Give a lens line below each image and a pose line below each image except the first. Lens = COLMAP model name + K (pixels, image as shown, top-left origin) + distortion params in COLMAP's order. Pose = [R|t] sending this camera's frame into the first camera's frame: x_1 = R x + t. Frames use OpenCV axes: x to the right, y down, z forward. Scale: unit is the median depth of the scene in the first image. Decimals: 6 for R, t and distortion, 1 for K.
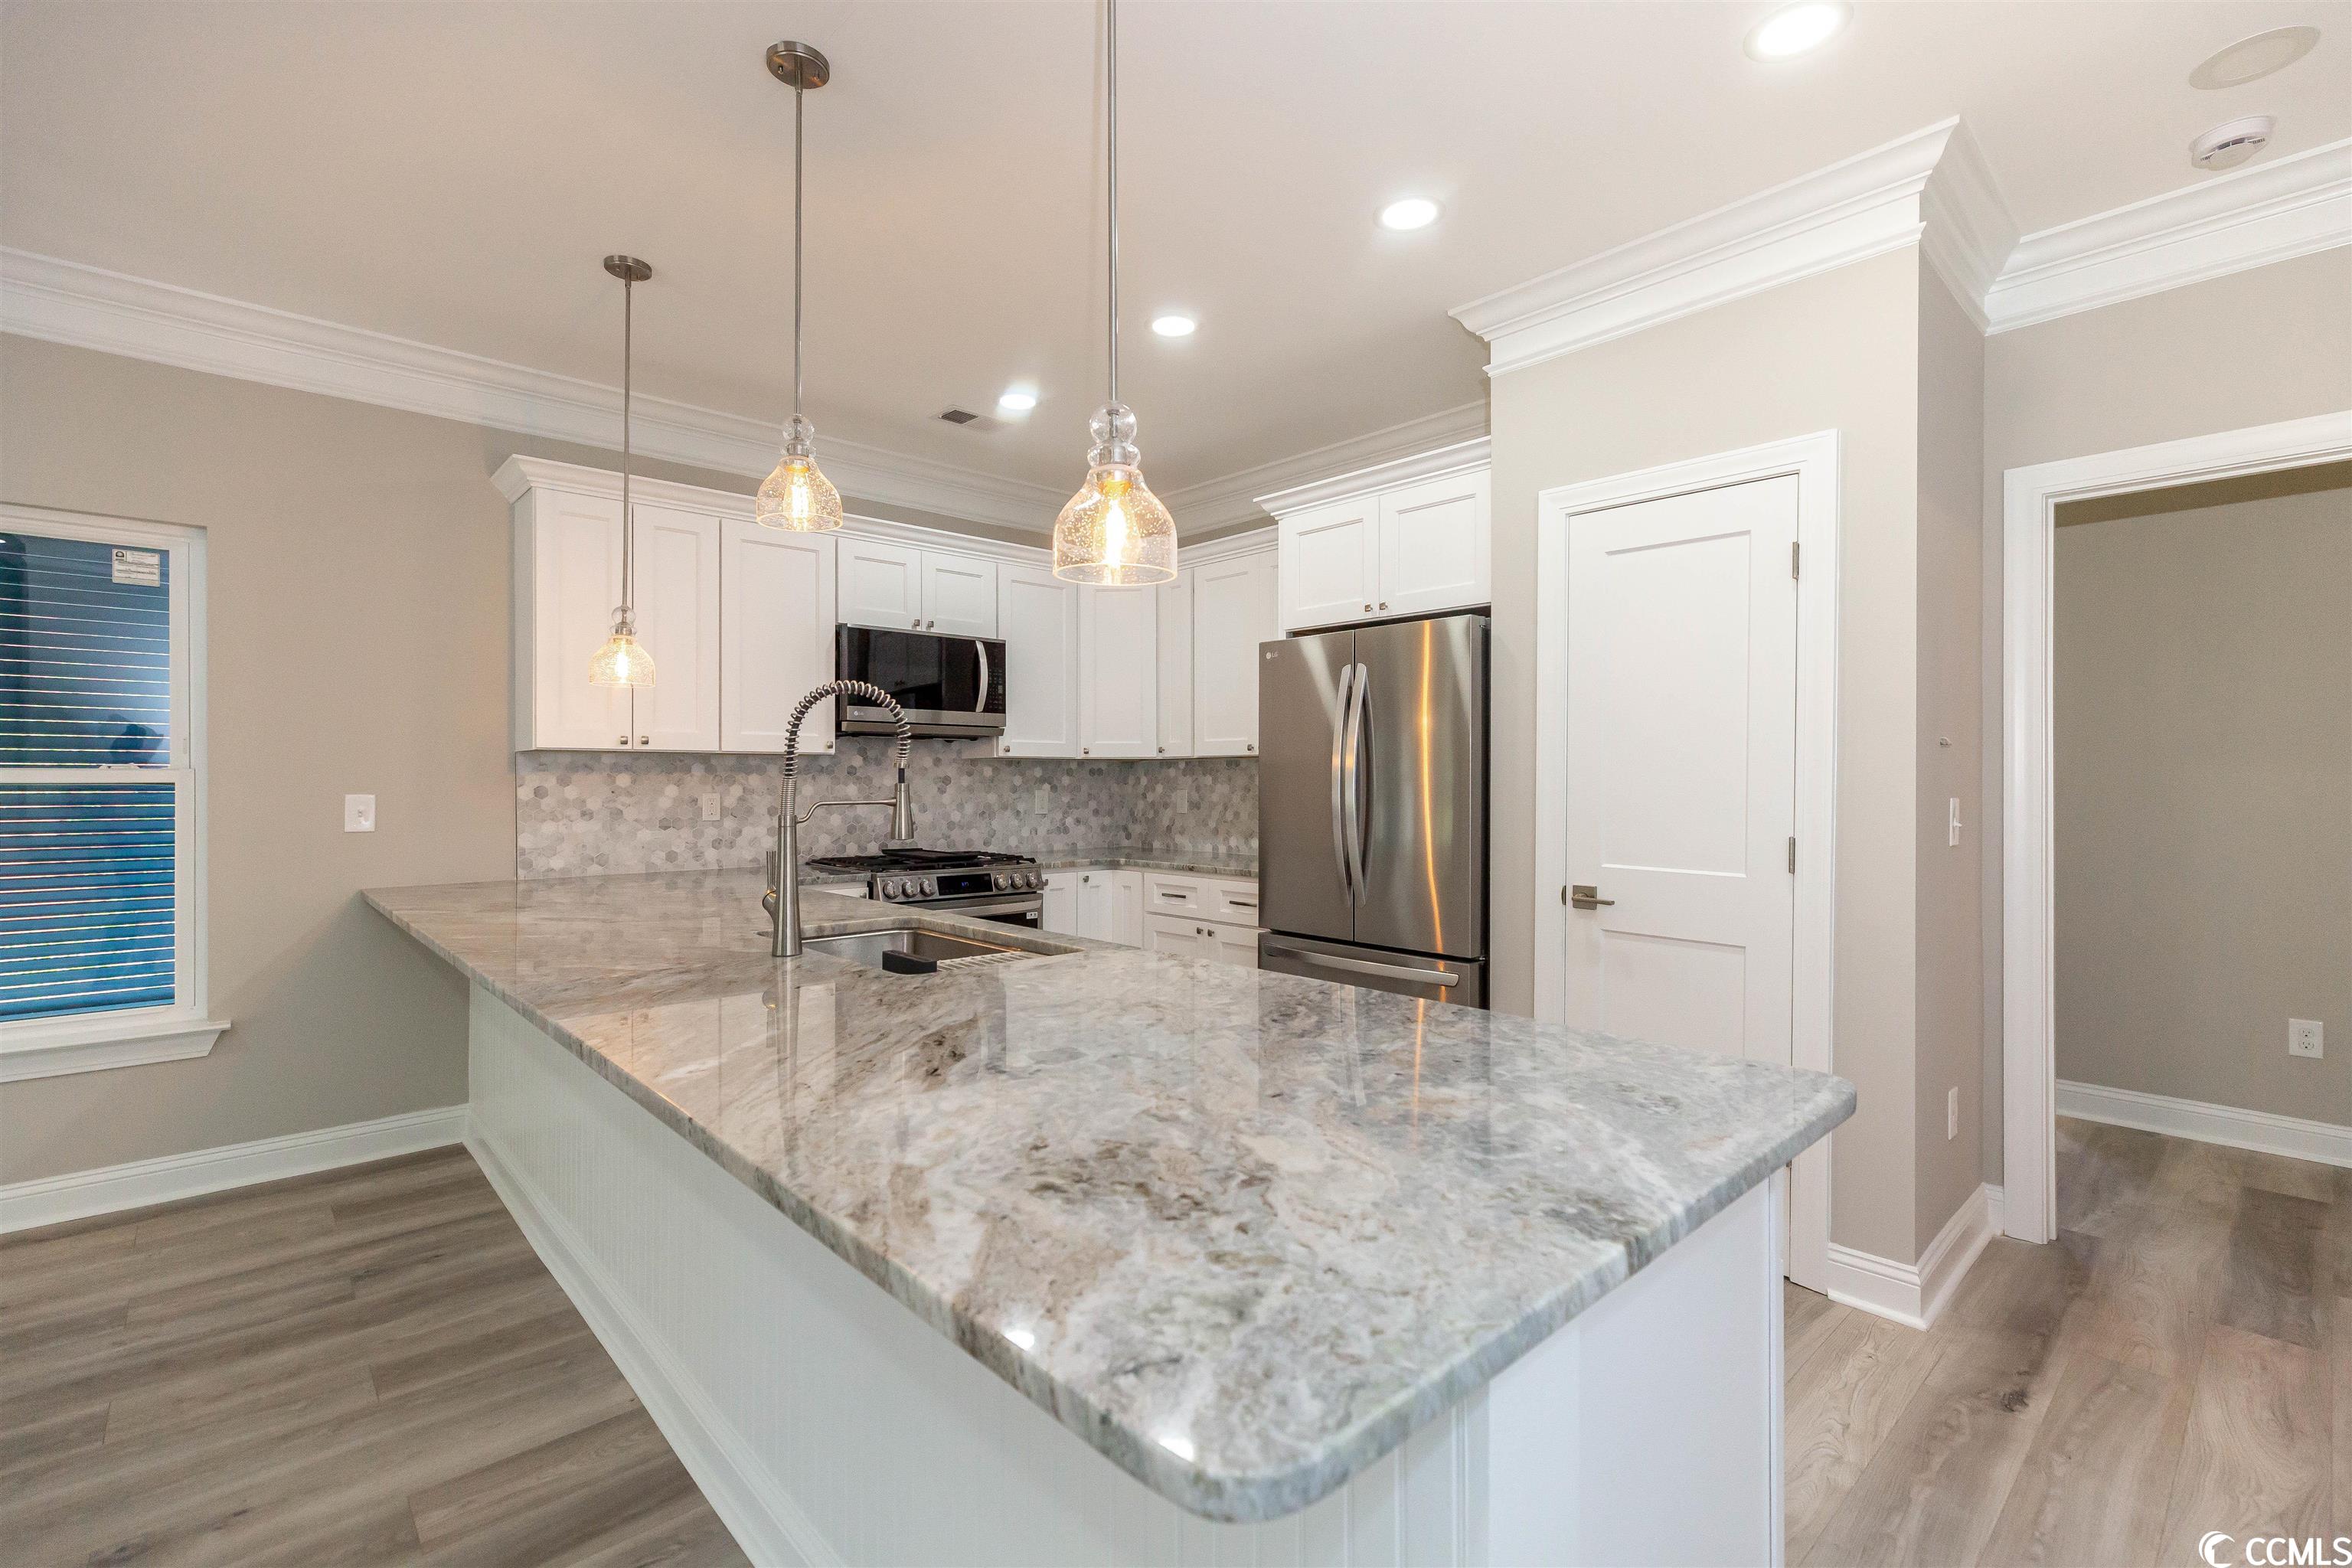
lens RADIAL K [[1060.0, 0, 1173.0], [0, 1060.0, 785.8], [0, 0, 1]] dist [0.009352, -0.000732]
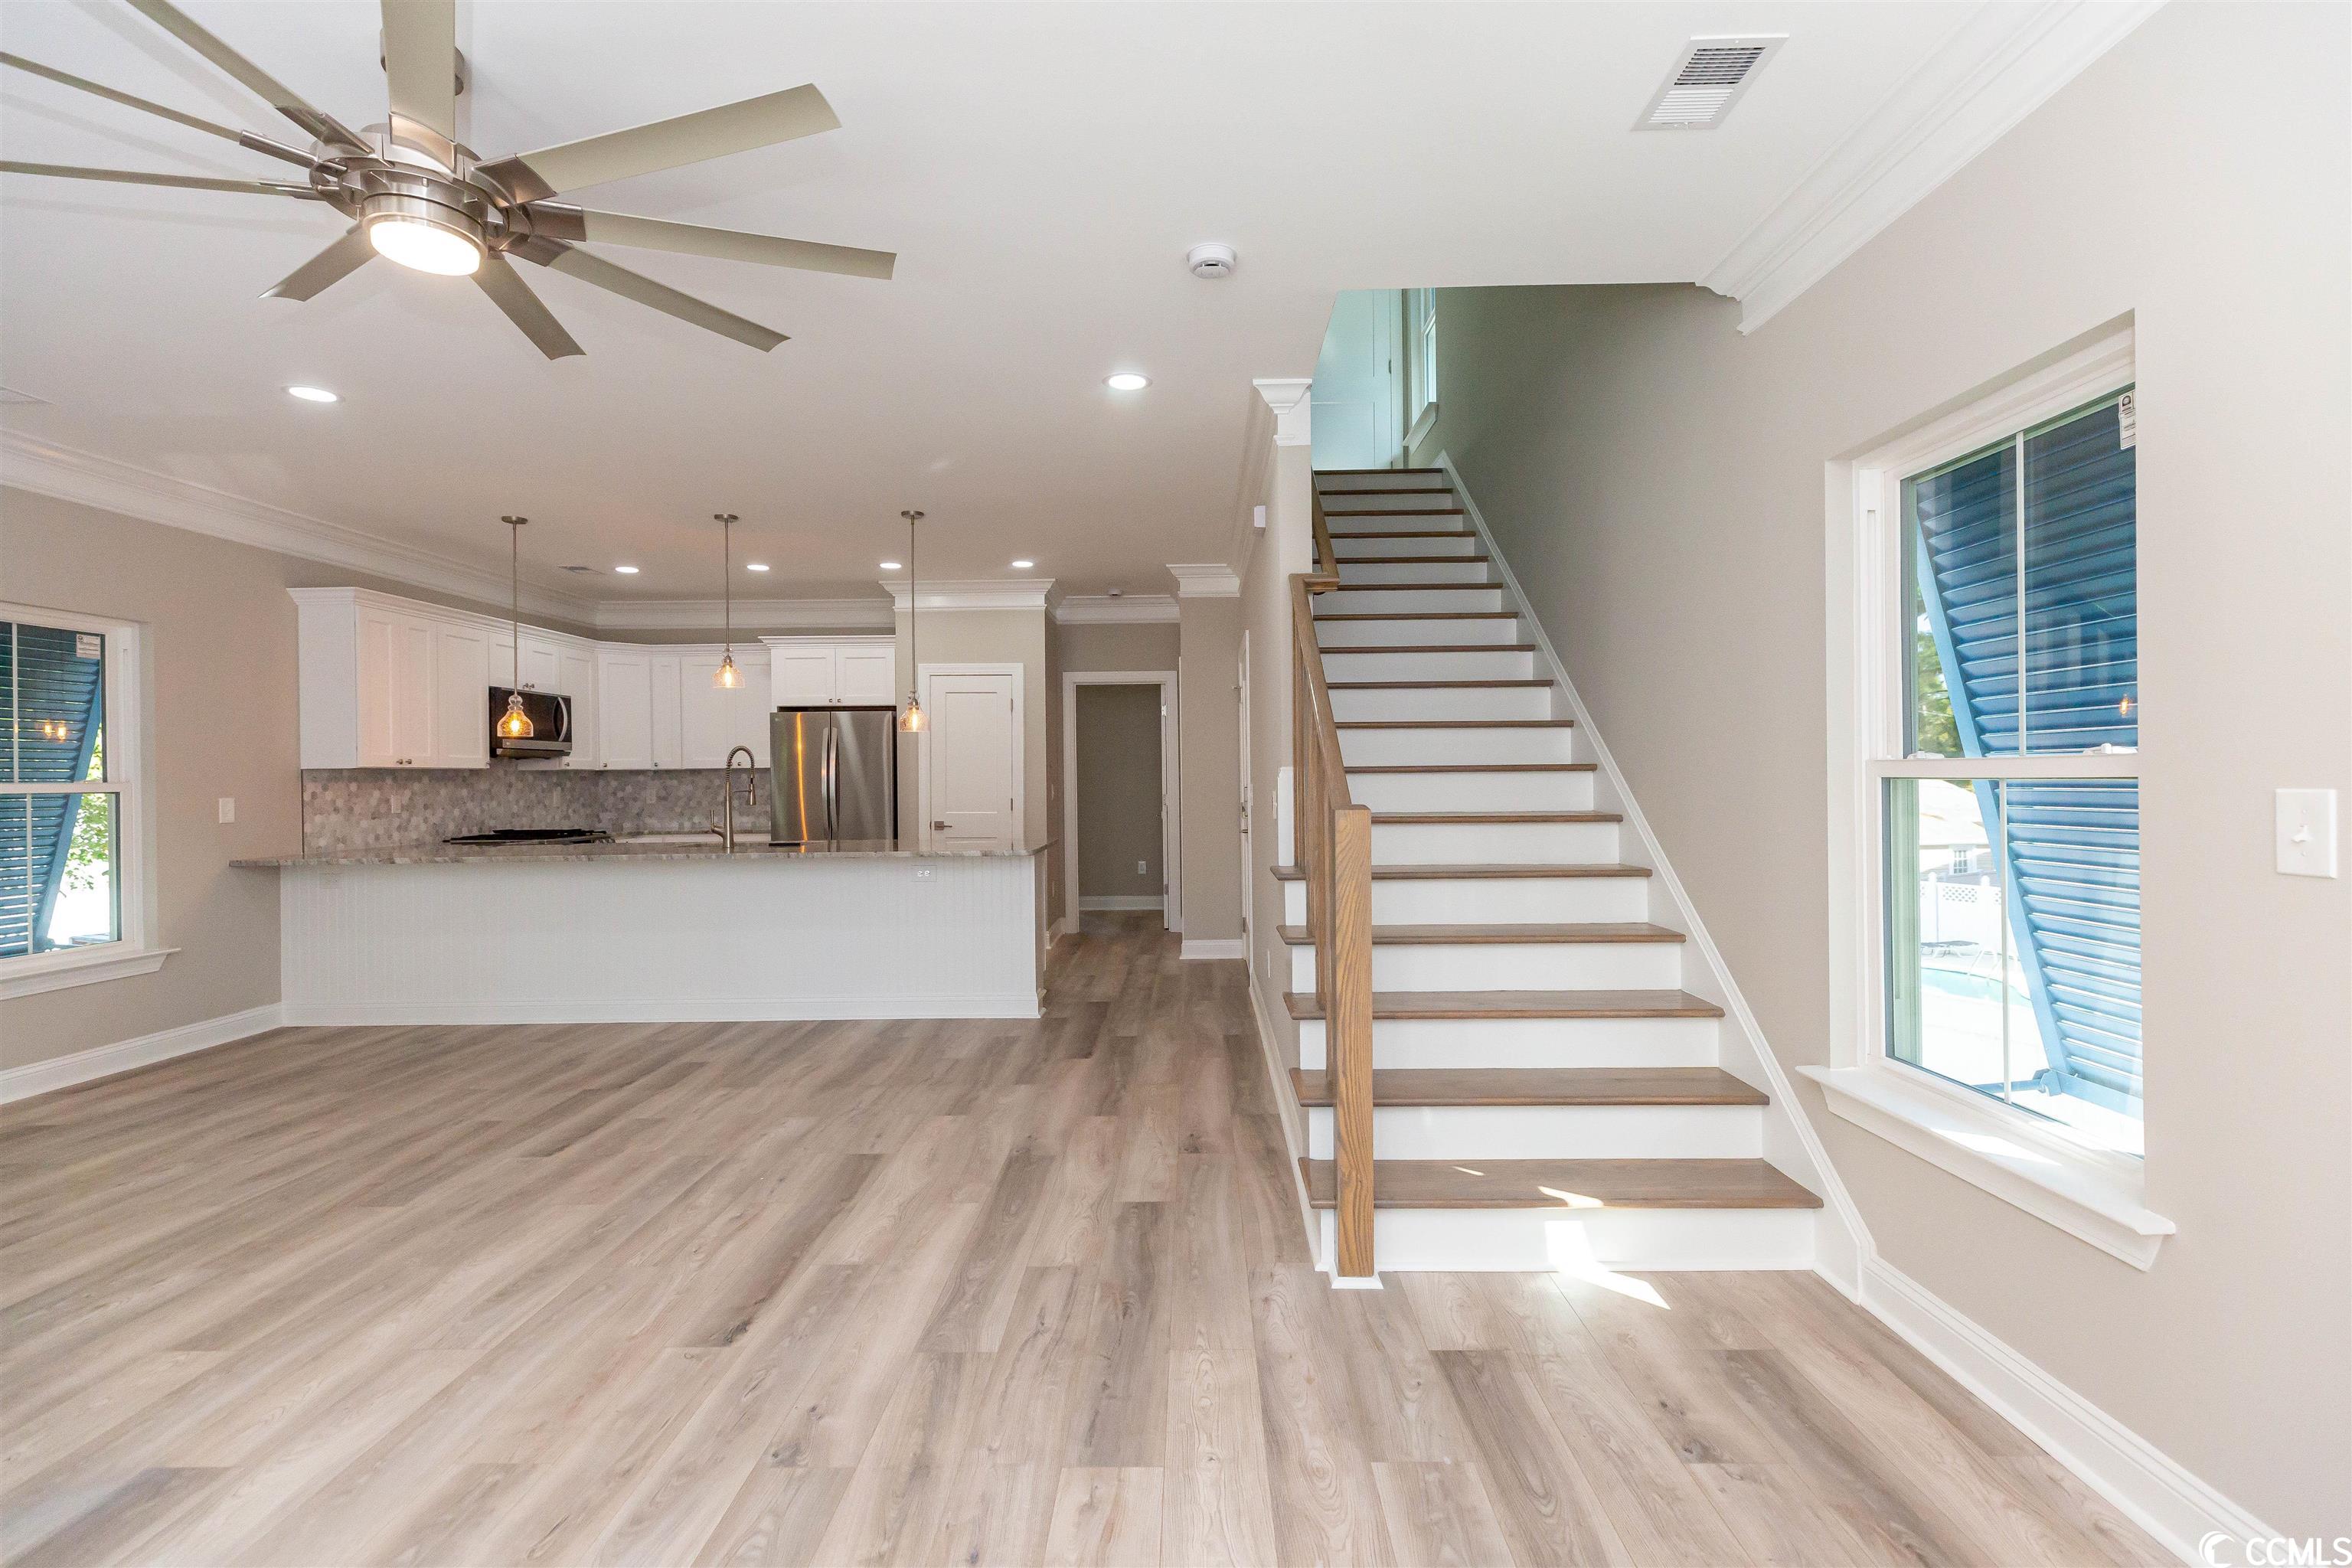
lens RADIAL K [[1060.0, 0, 1163.7], [0, 1060.0, 779.6], [0, 0, 1]] dist [0.009352, -0.000732]
pose [[0.697420, -0.010423, 0.716587, -0.771778], [0.015933, 0.999873, -0.000963, 0.003789], [-0.716486, 0.012089, 0.697497, -0.847363]]
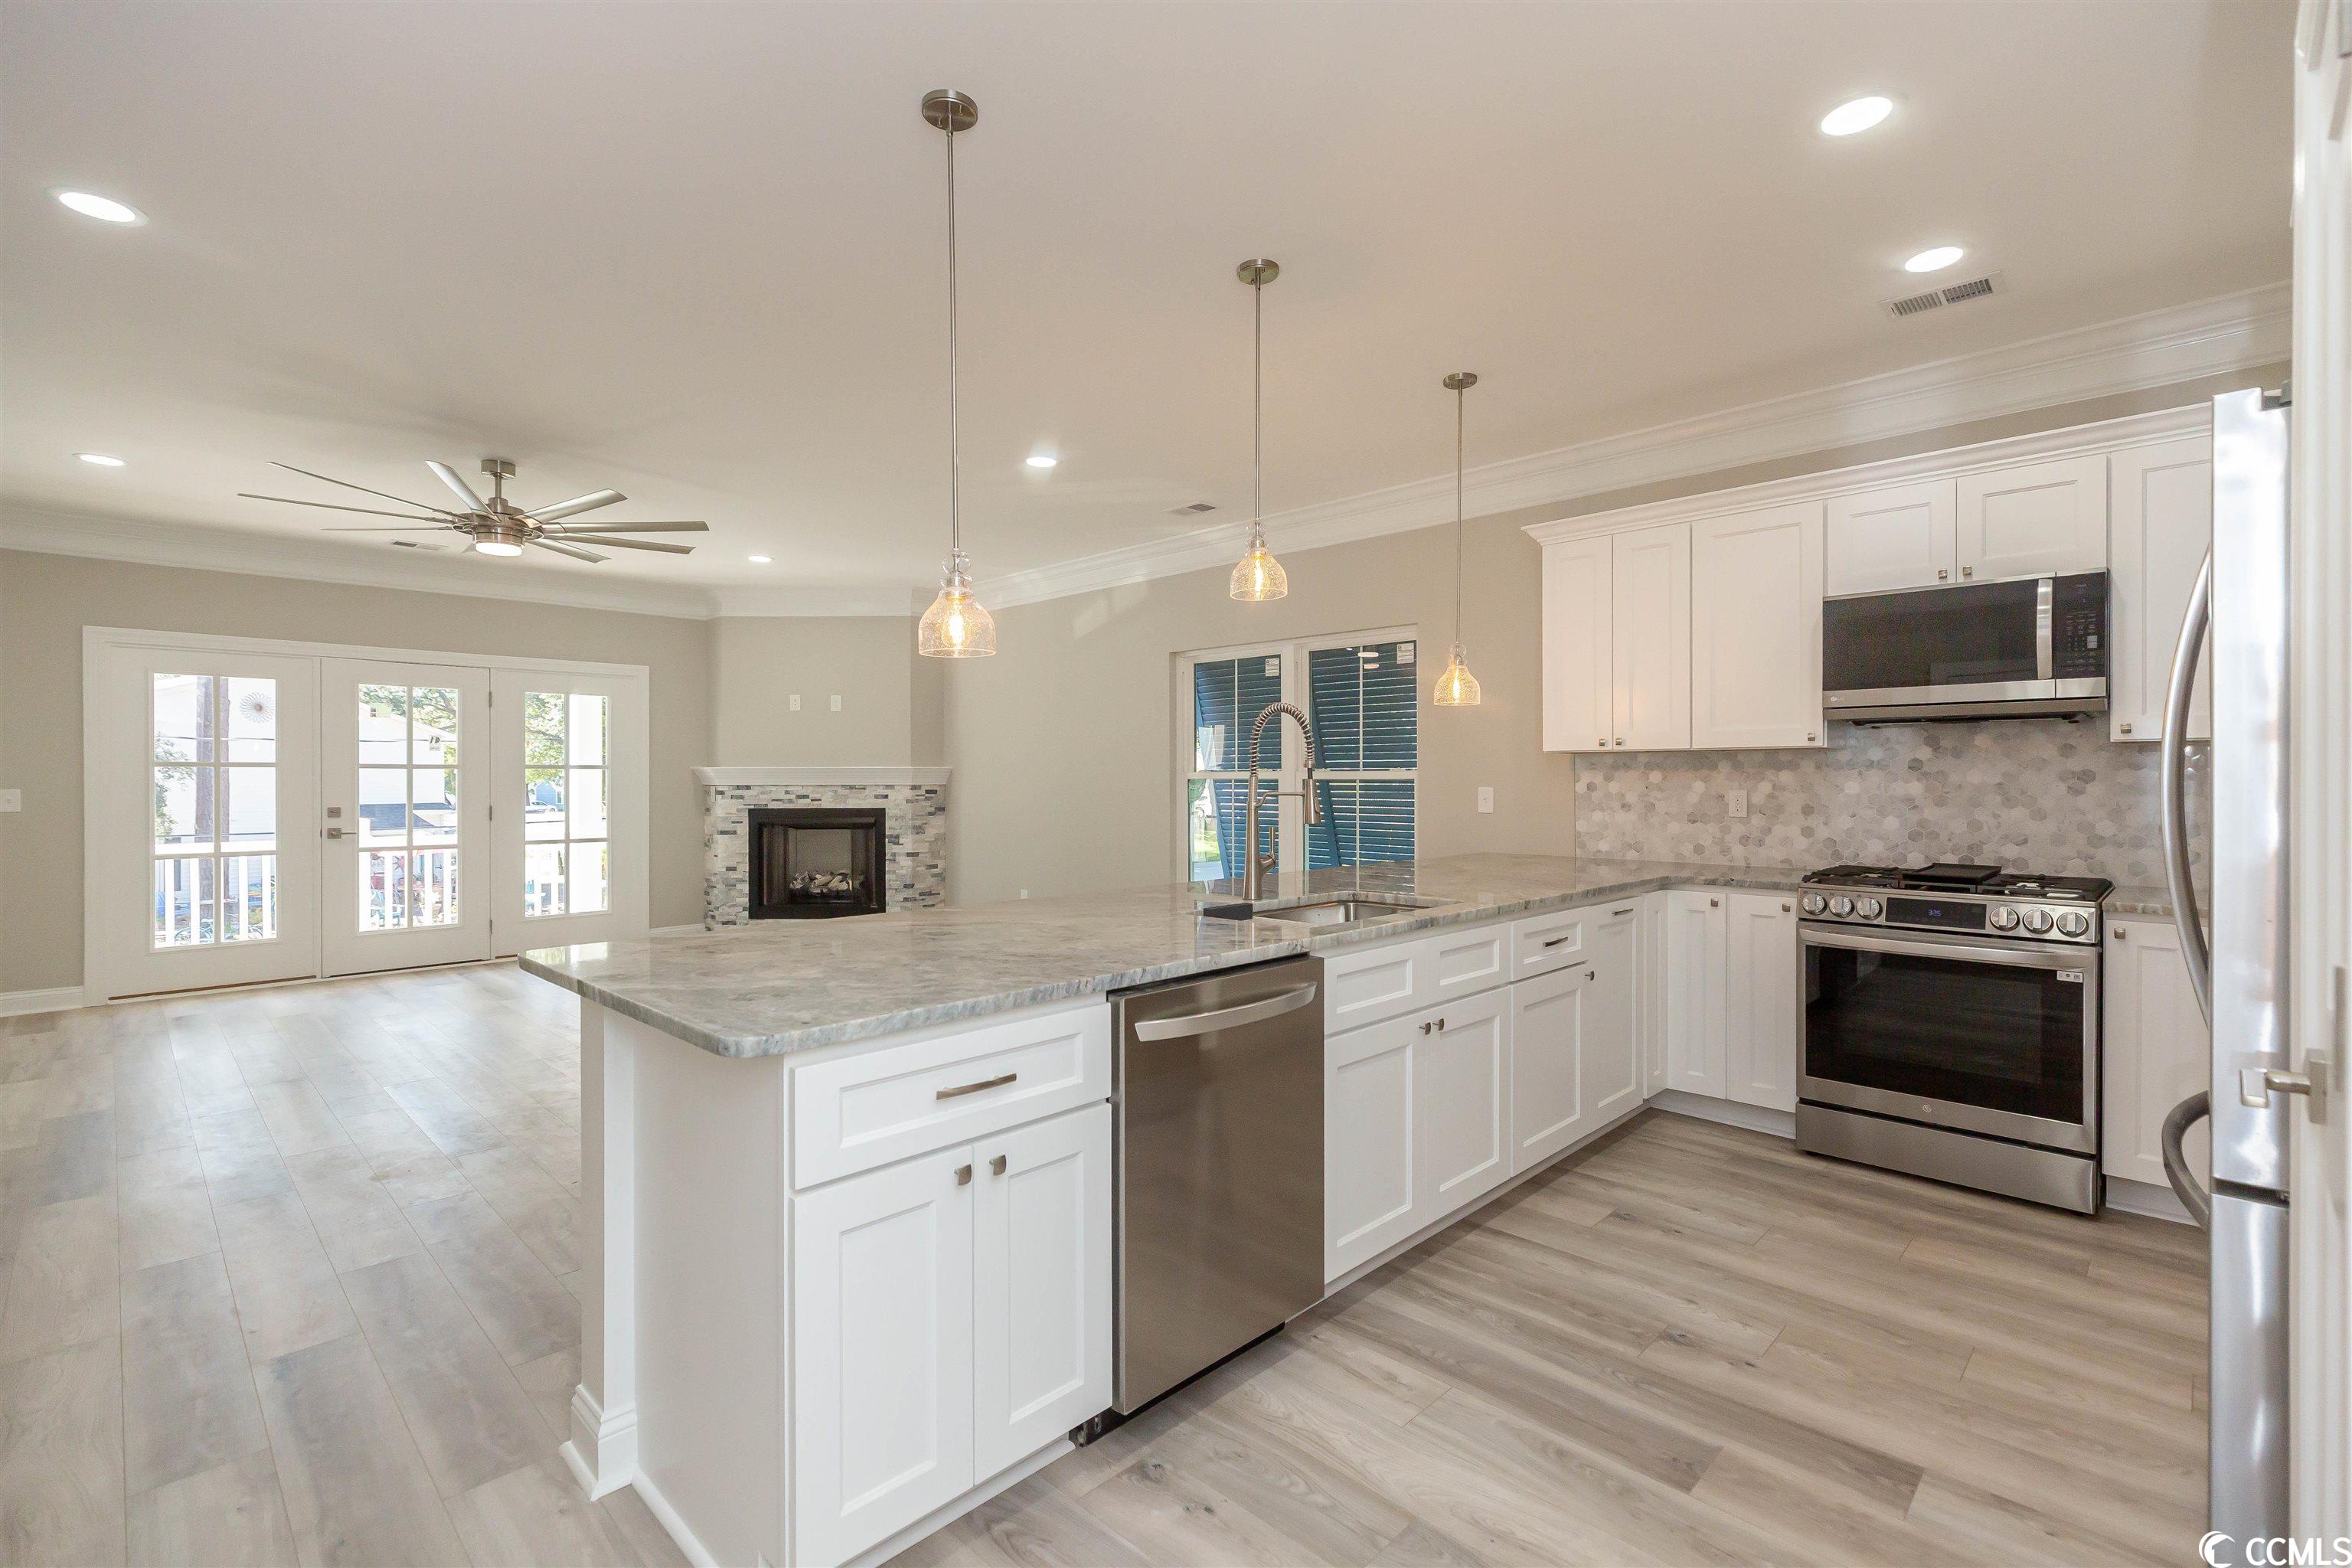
lens RADIAL K [[1060.0, 0, 1195.1], [0, 1060.0, 775.6], [0, 0, 1]] dist [0.009352, -0.000732]
pose [[0.052268, -0.003481, -0.998627, 0.552472], [-0.003147, 0.999988, -0.003650, -0.001052], [0.998628, 0.003333, 0.052256, 0.443041]]
